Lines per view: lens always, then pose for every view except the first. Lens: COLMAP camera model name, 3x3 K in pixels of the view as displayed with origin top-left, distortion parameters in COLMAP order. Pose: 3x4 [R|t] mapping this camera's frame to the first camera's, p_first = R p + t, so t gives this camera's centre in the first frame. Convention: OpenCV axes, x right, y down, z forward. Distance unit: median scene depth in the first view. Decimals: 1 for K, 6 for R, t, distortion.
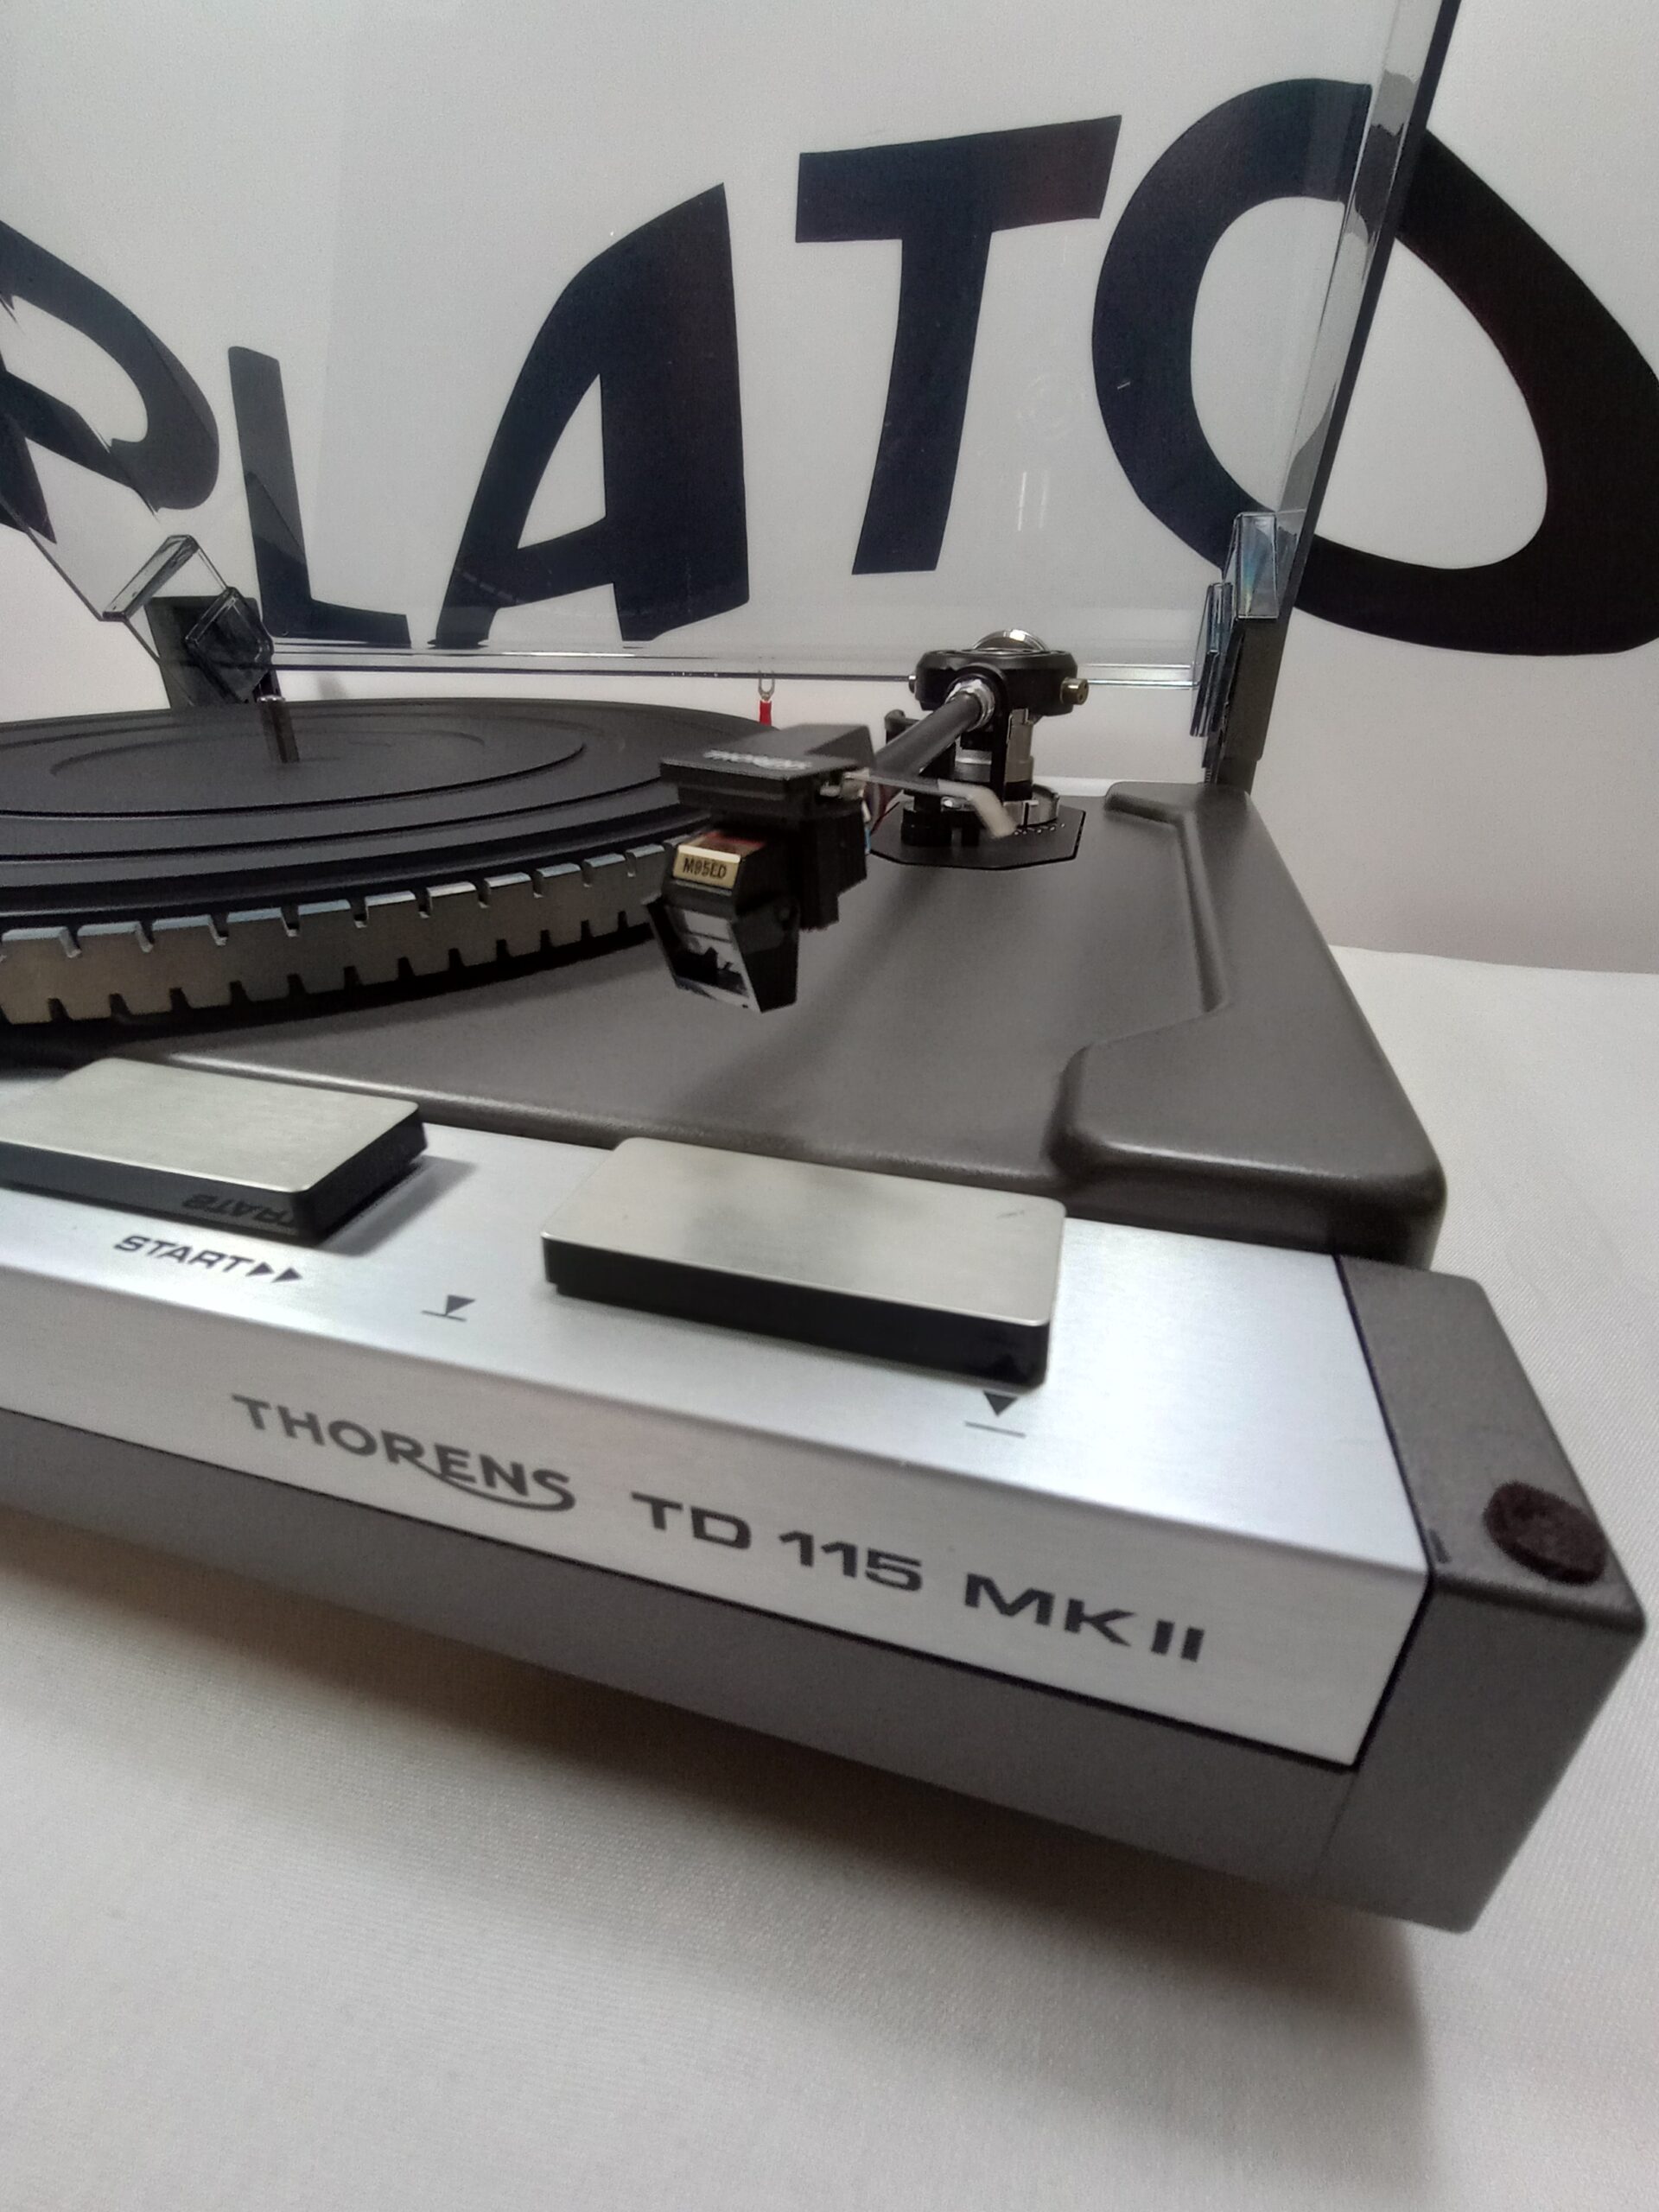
lens RADIAL K [[971.1, 0, 833.3], [0, 971.1, 1101.9], [0, 0, 1]] dist [-0.007728, 0.000608]
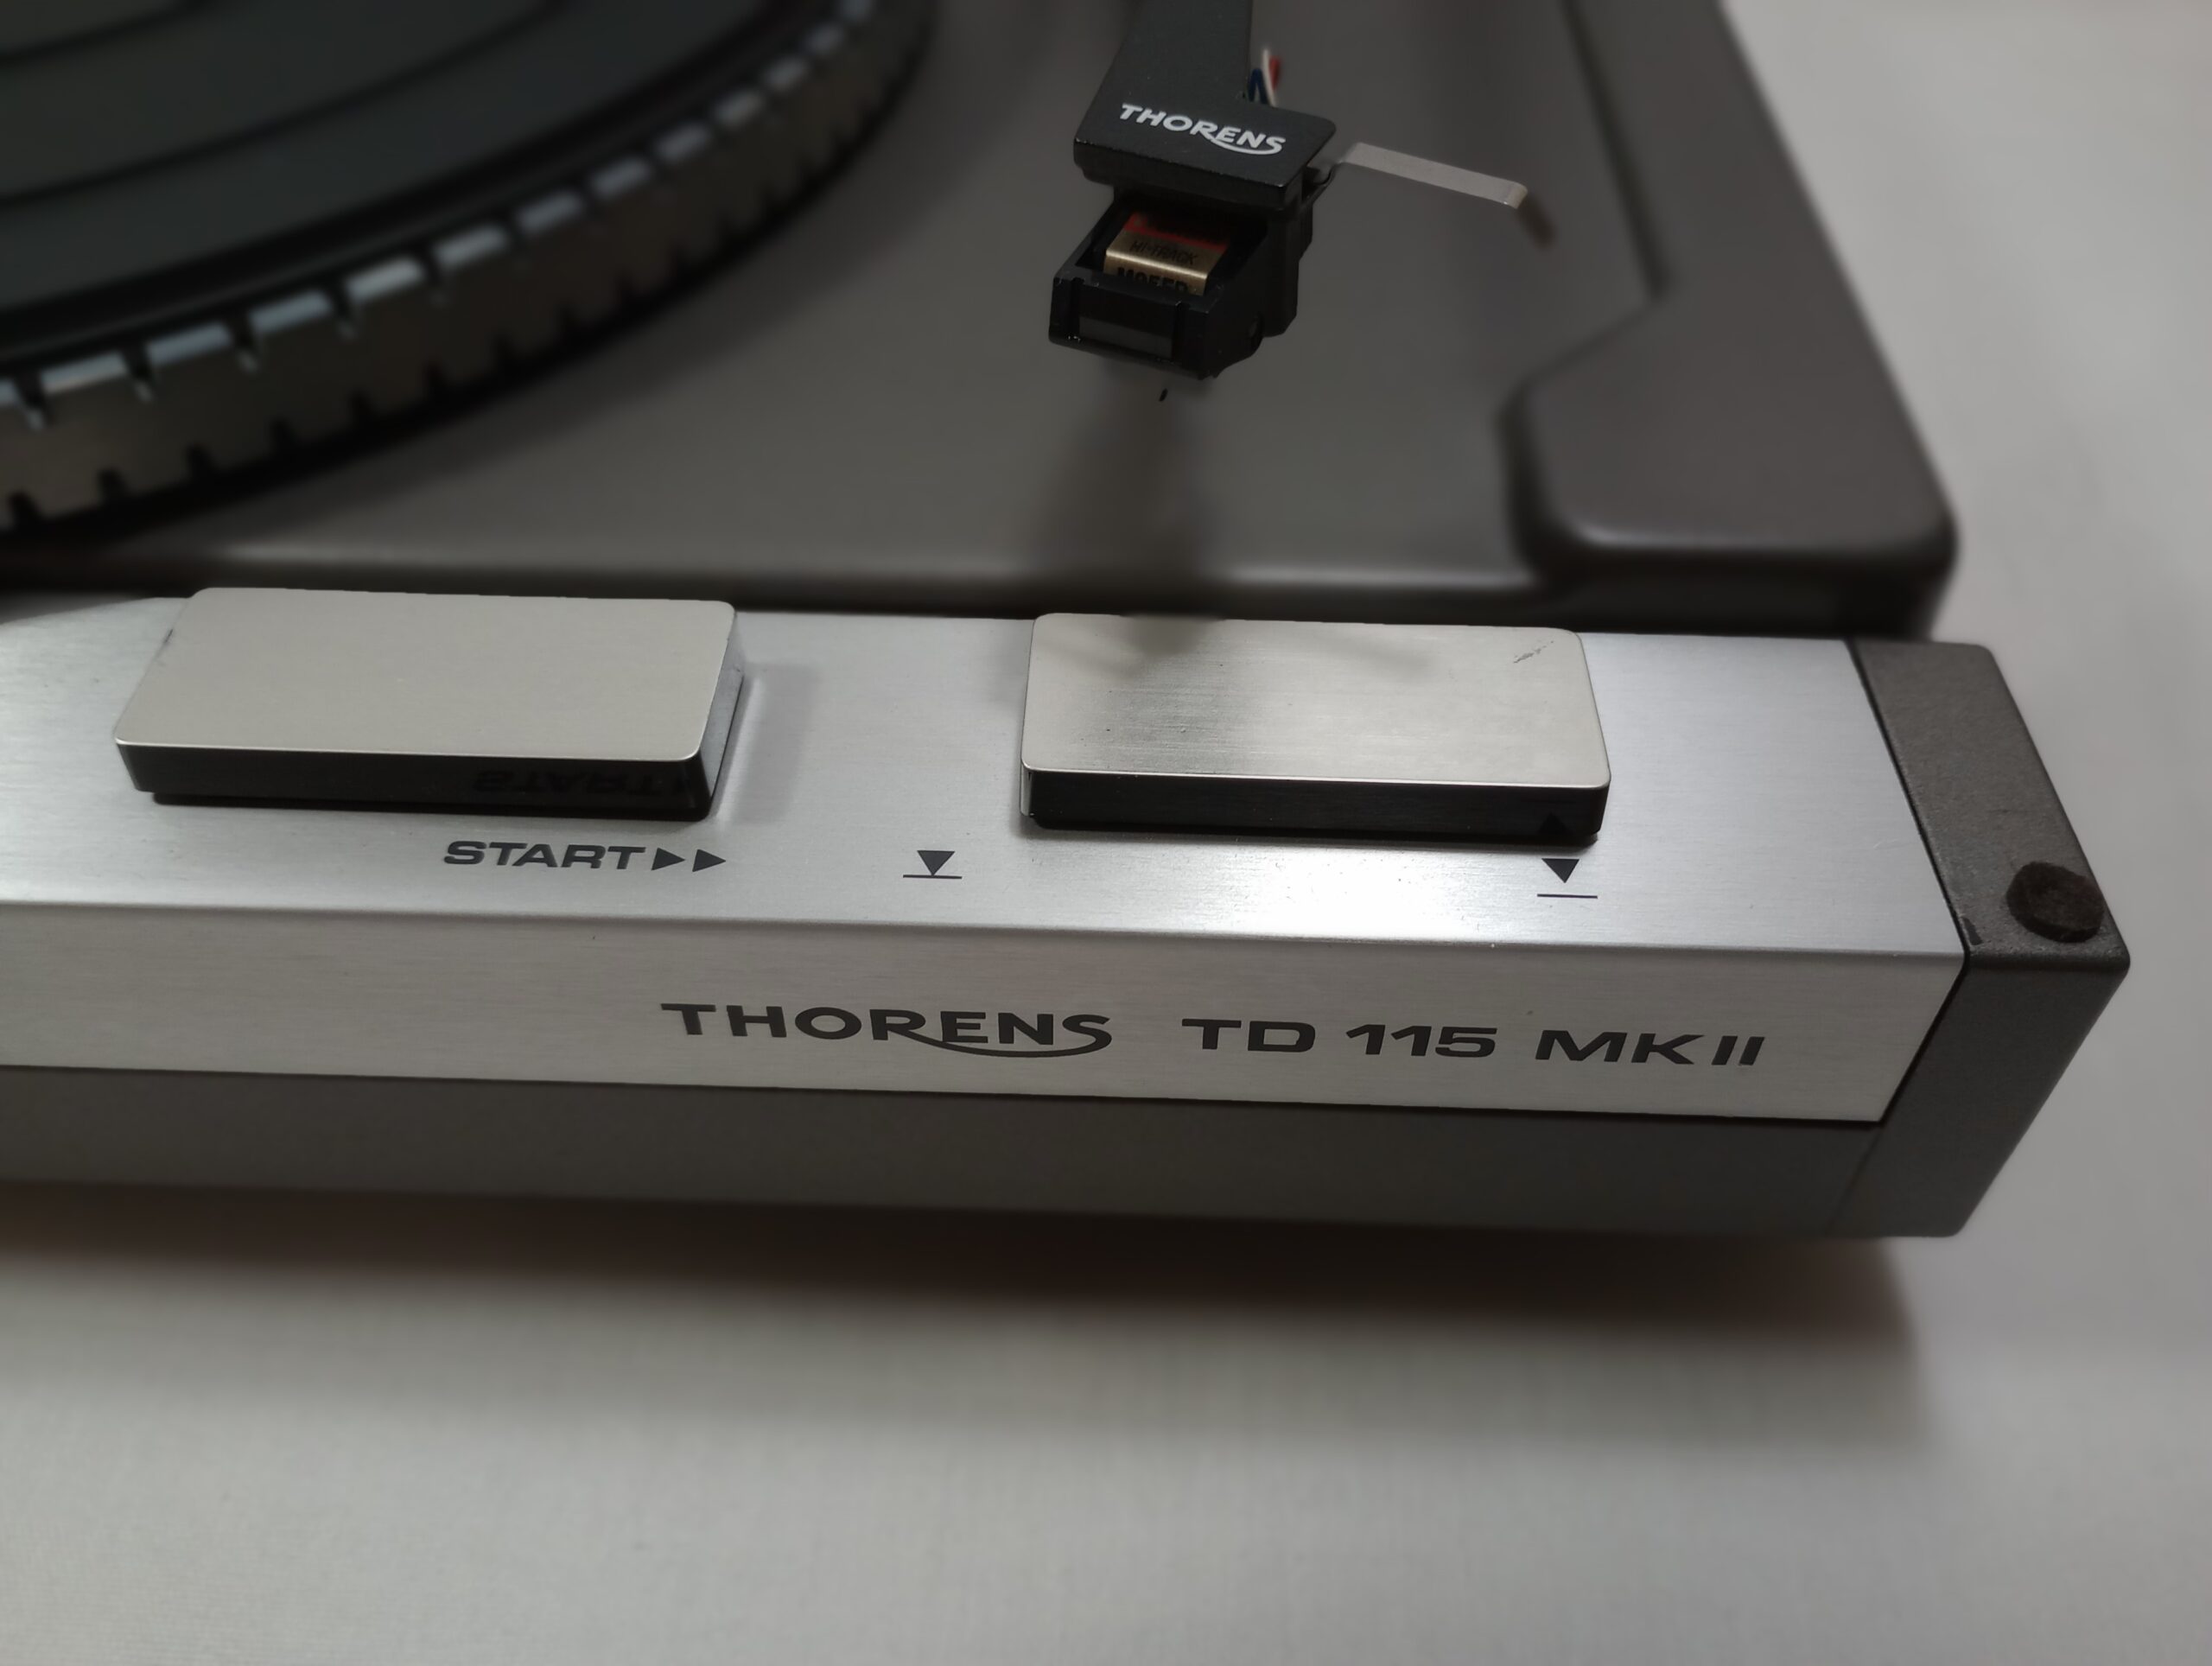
lens RADIAL K [[1820.4, 0, 1106.8], [0, 1820.4, 835.6], [0, 0, 1]] dist [-0.004687, -0.012291]
pose [[0.970314, -0.169852, 0.172163, -0.578404], [0.101432, 0.932043, 0.347860, -0.400415], [-0.219548, -0.320071, 0.921604, -0.573212]]
